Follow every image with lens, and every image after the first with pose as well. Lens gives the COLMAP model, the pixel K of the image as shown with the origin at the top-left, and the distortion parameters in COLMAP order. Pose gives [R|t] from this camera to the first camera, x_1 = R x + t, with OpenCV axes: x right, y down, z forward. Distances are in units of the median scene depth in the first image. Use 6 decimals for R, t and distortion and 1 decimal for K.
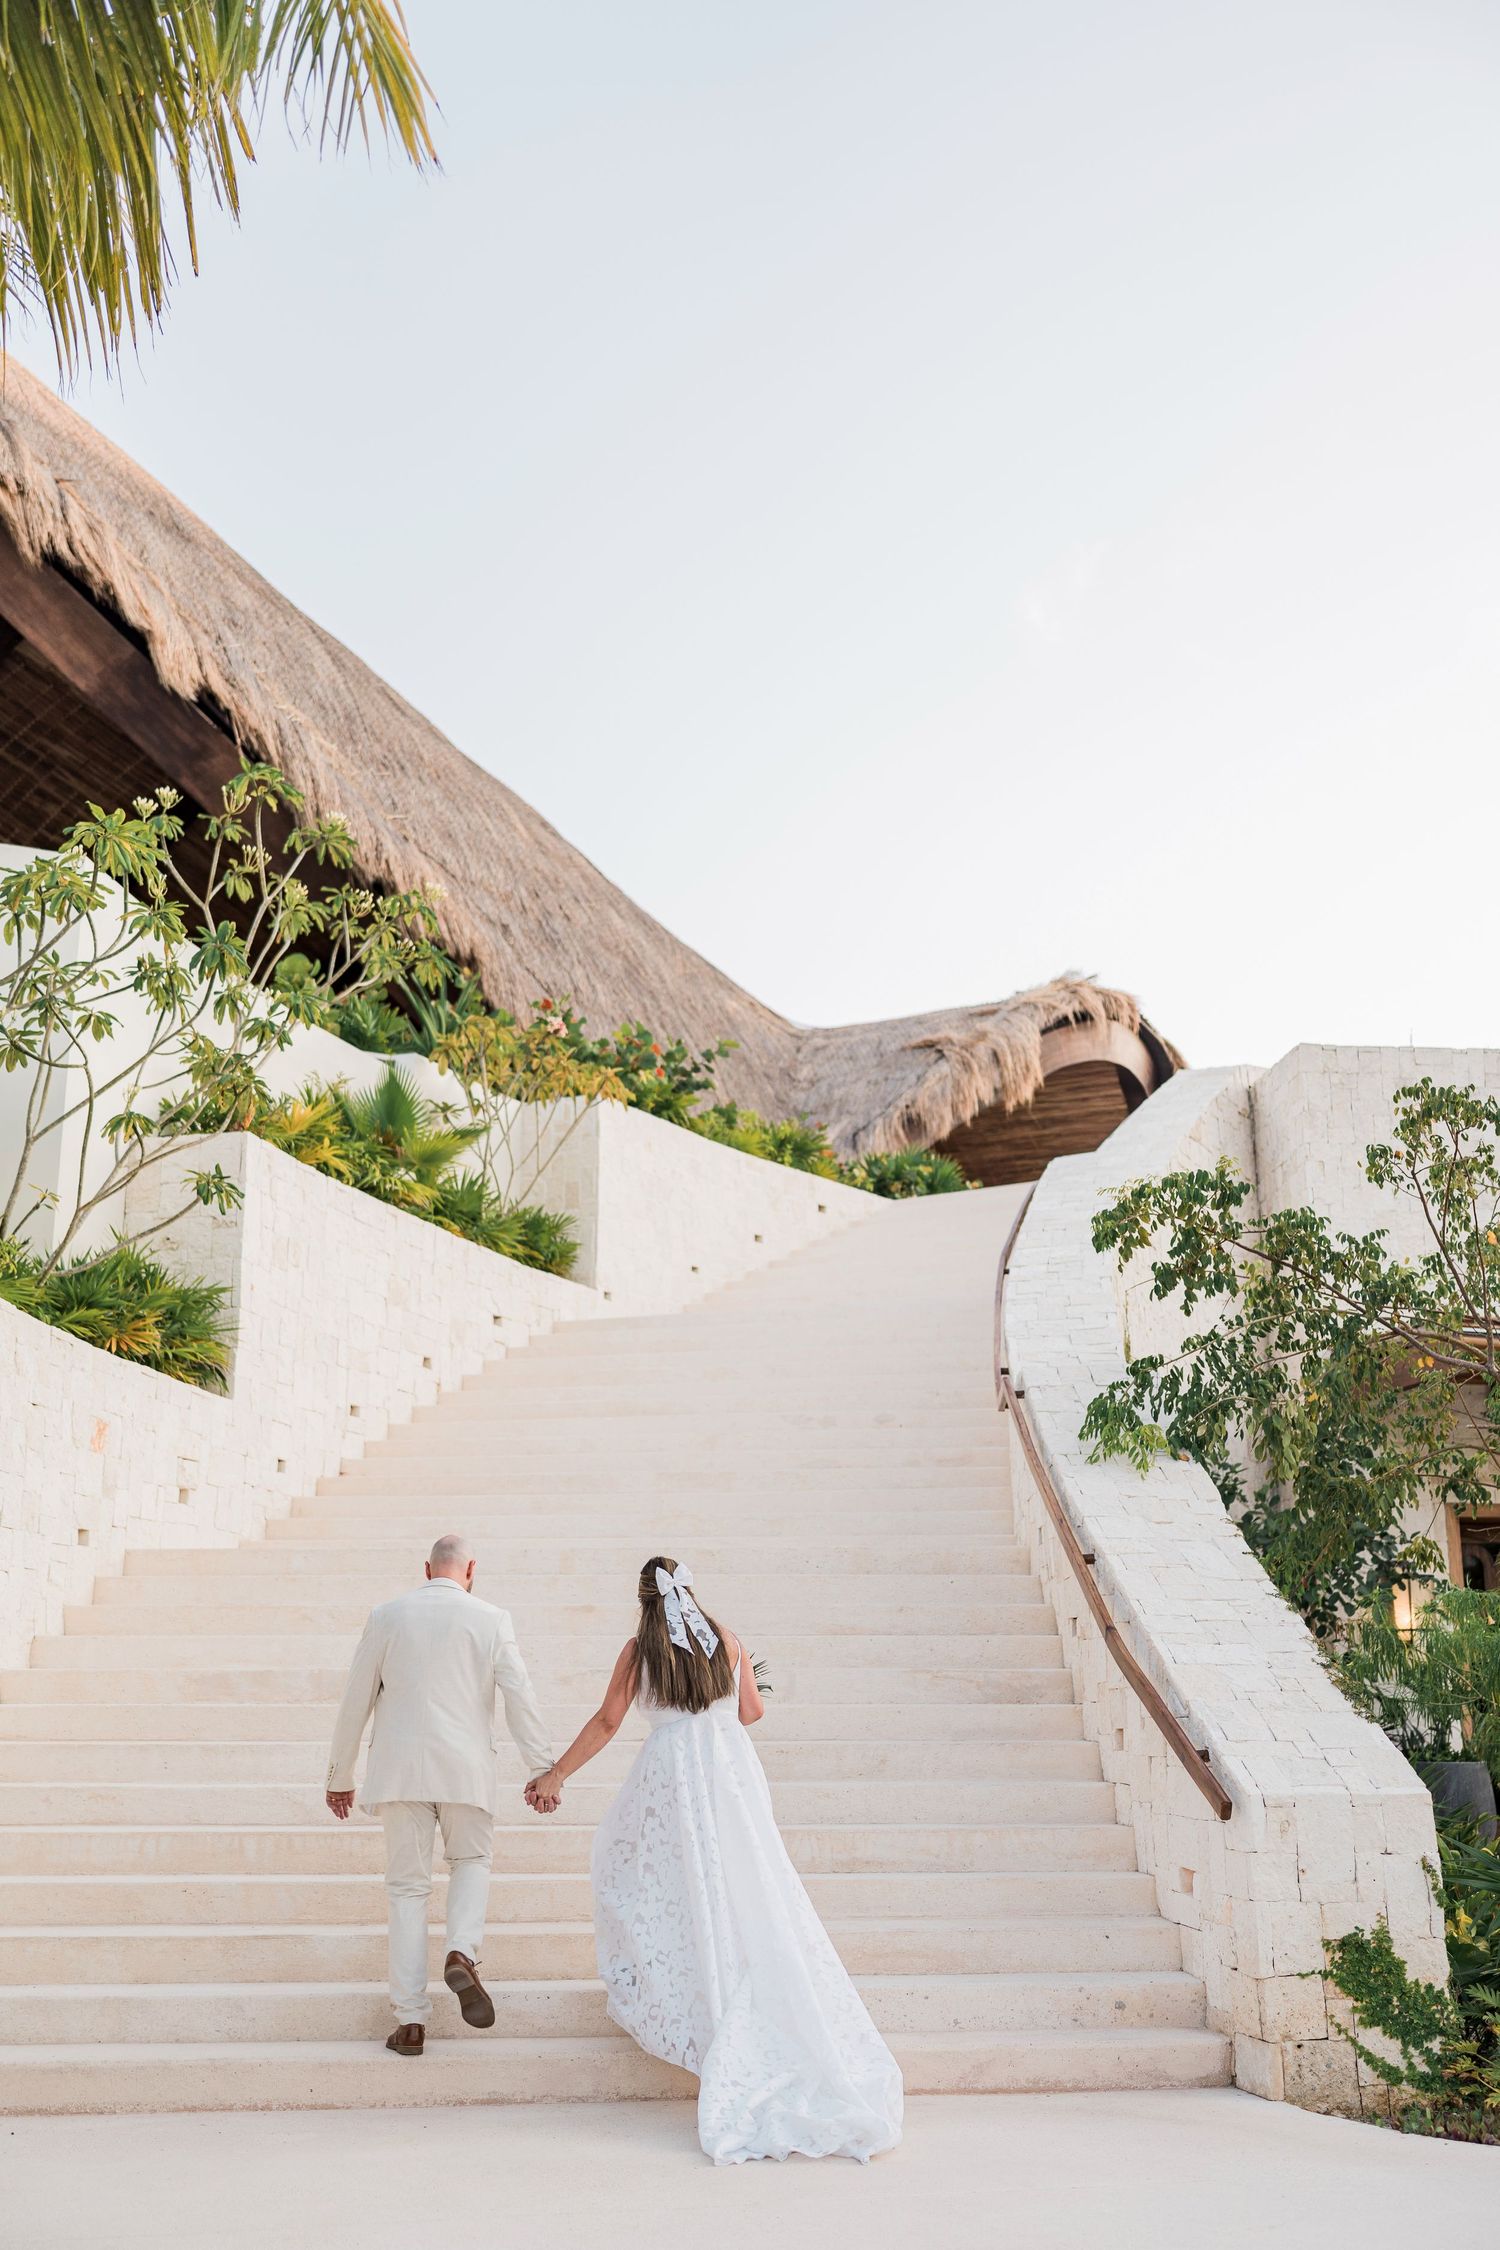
lens RADIAL K [[2144.9, 0, 752.2], [0, 2144.9, 1125.7], [0, 0, 1]] dist [0.006751, 0.004162]
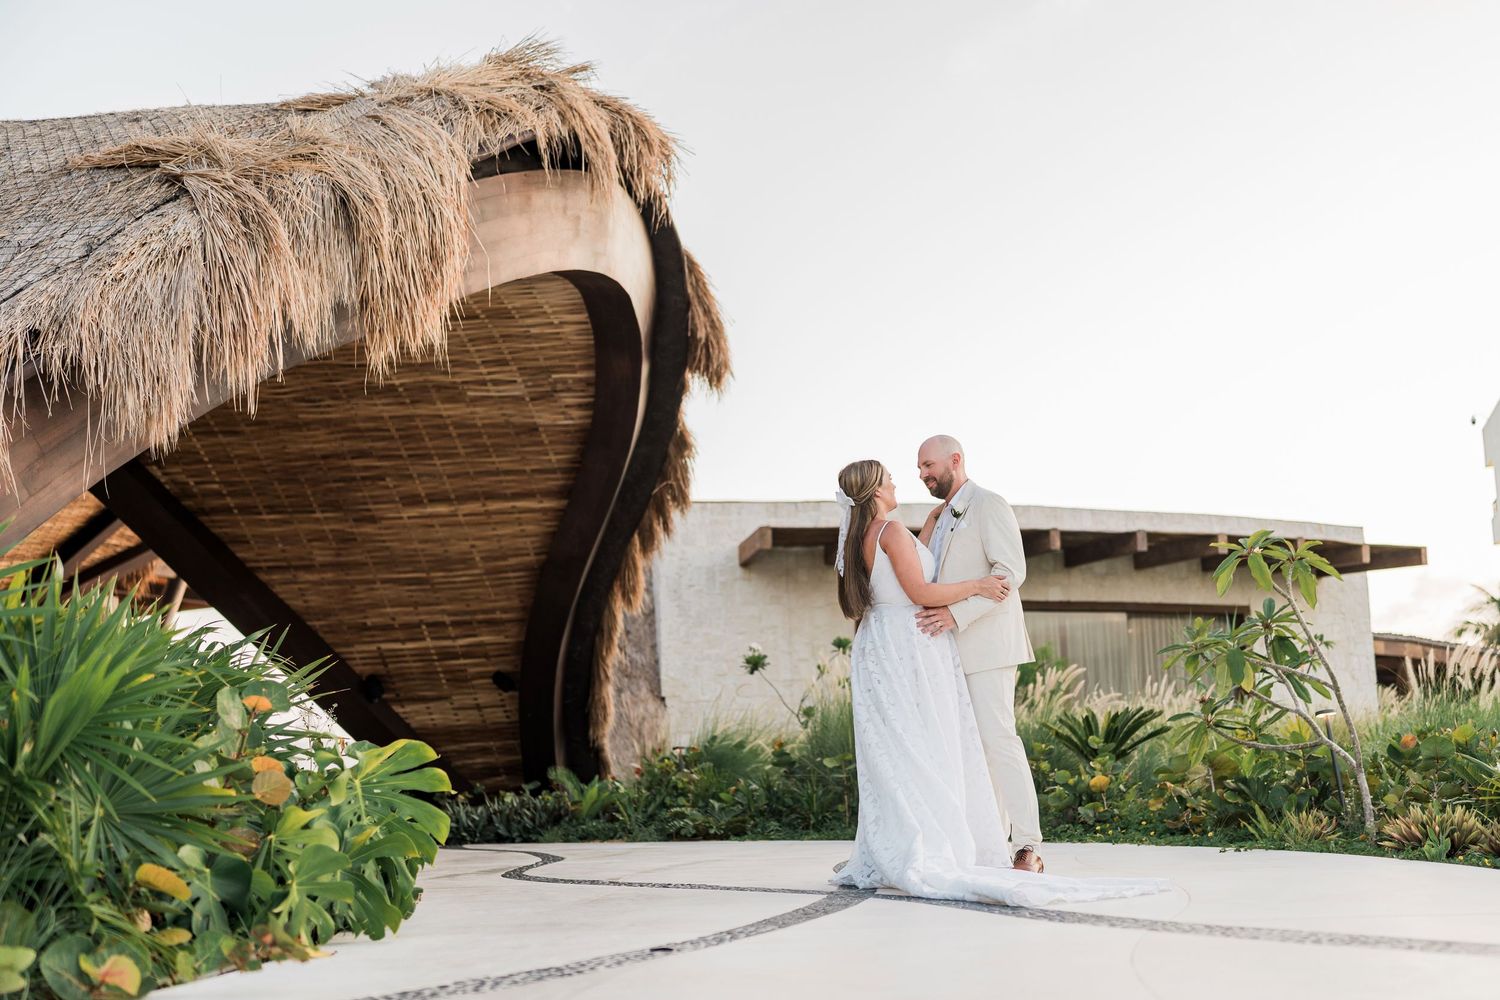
lens RADIAL K [[1429.9, 0, 750.0], [0, 1429.9, 500.0], [0, 0, 1]] dist [0.006751, 0.004162]
pose [[0.910839, 0.043845, 0.410426, 0.079447], [-0.079086, 0.994458, 0.069278, -0.007340], [-0.405114, -0.095560, 0.909258, 0.750019]]
